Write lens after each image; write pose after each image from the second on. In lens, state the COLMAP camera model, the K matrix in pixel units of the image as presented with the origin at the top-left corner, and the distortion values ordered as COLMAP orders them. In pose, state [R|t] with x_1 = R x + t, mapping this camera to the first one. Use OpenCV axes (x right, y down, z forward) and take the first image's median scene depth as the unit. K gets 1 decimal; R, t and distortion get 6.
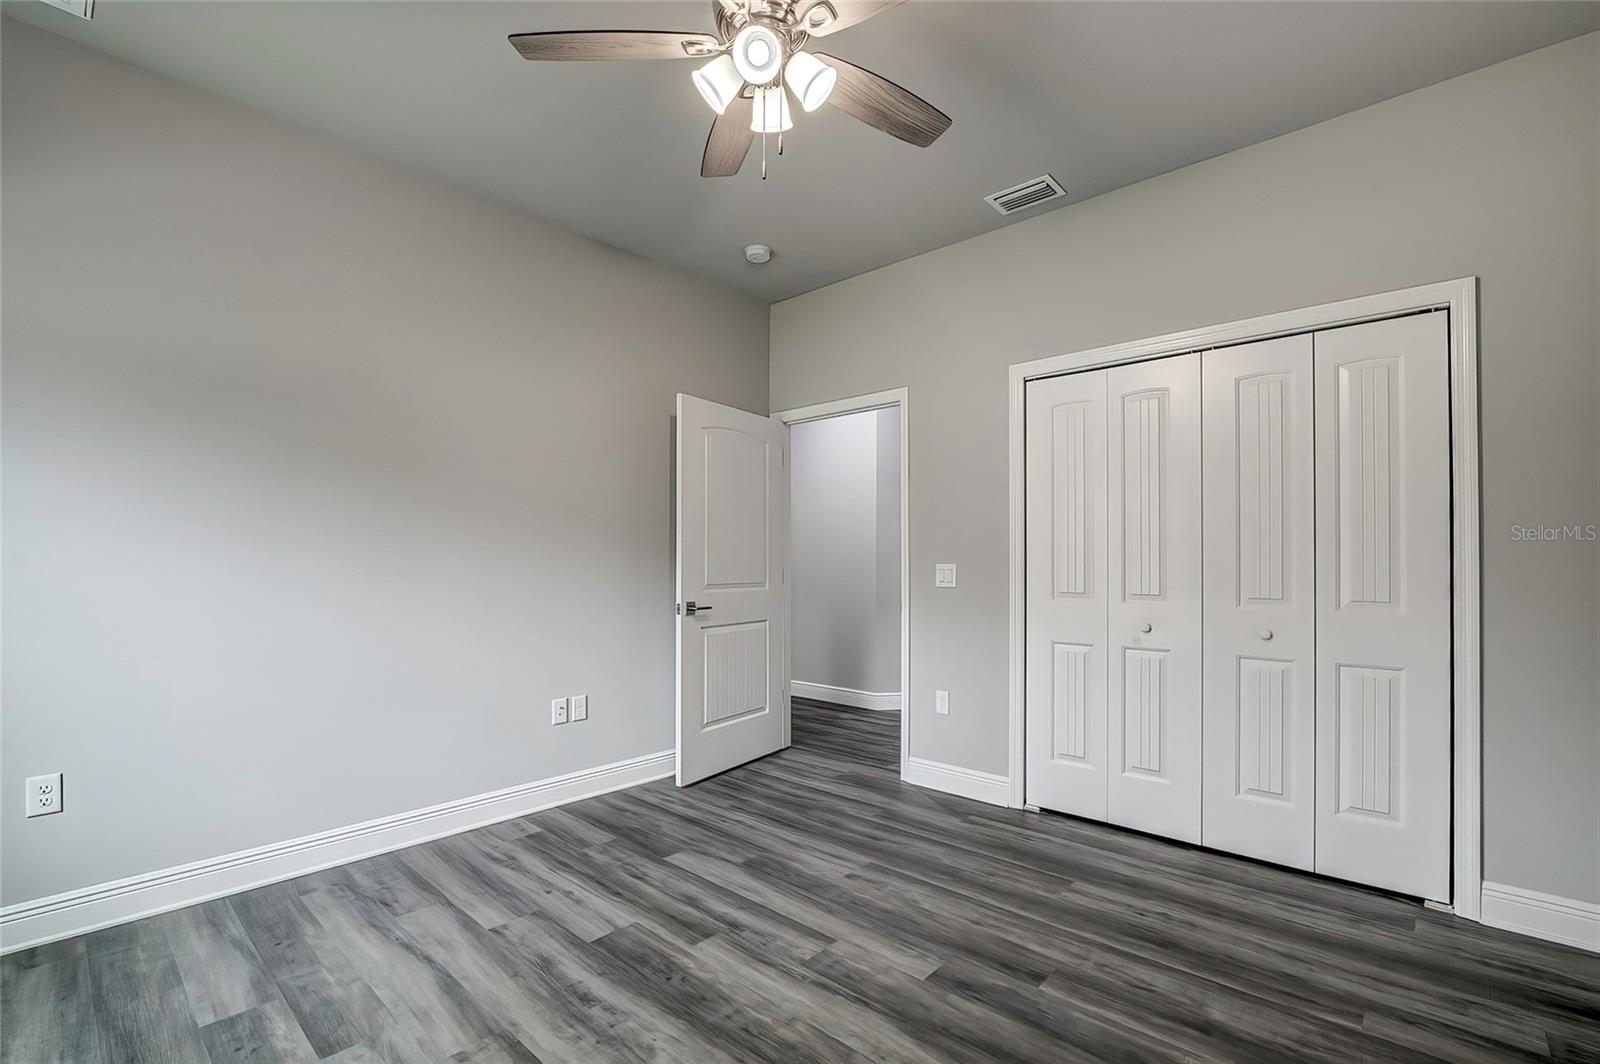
lens RADIAL K [[705.6, 0, 796.3], [0, 705.6, 561.1], [0, 0, 1]] dist [-0.014709, -0.000119]
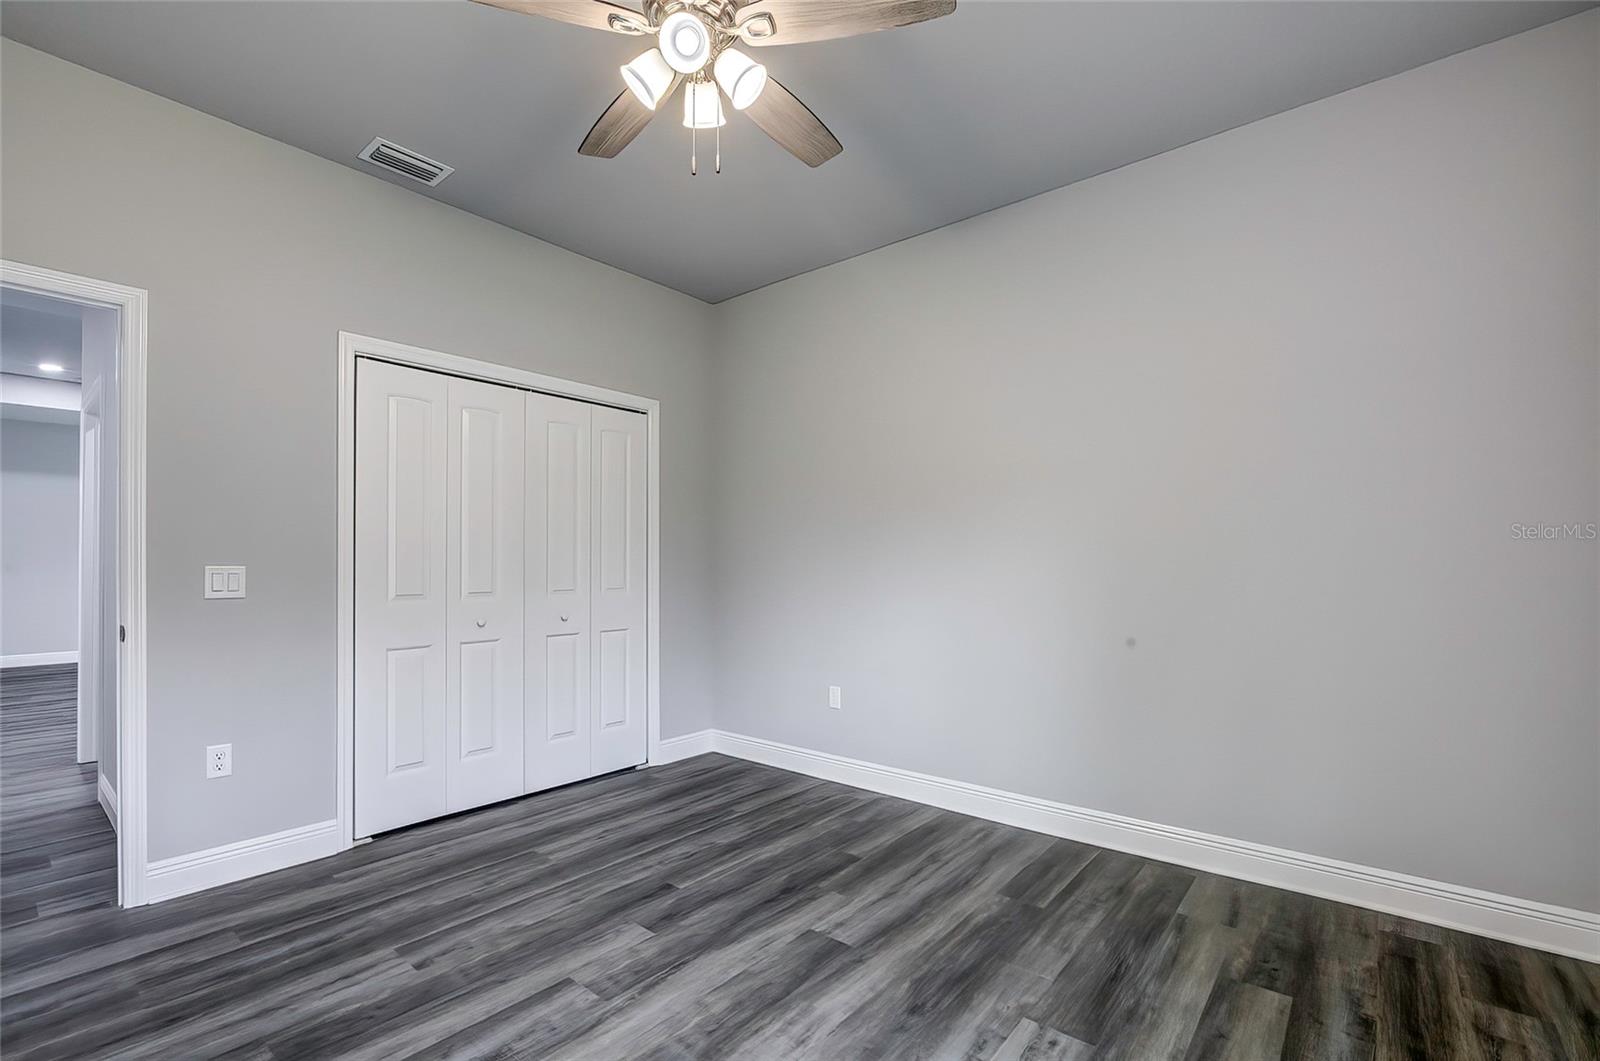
lens RADIAL K [[721.3, 0, 791.6], [0, 721.3, 563.9], [0, 0, 1]] dist [-0.017524, 0.000685]
pose [[-0.047782, -0.002083, 0.998856, -0.769290], [-0.001212, 0.999997, 0.002027, 0.000295], [-0.998857, -0.001113, -0.047785, 0.658158]]
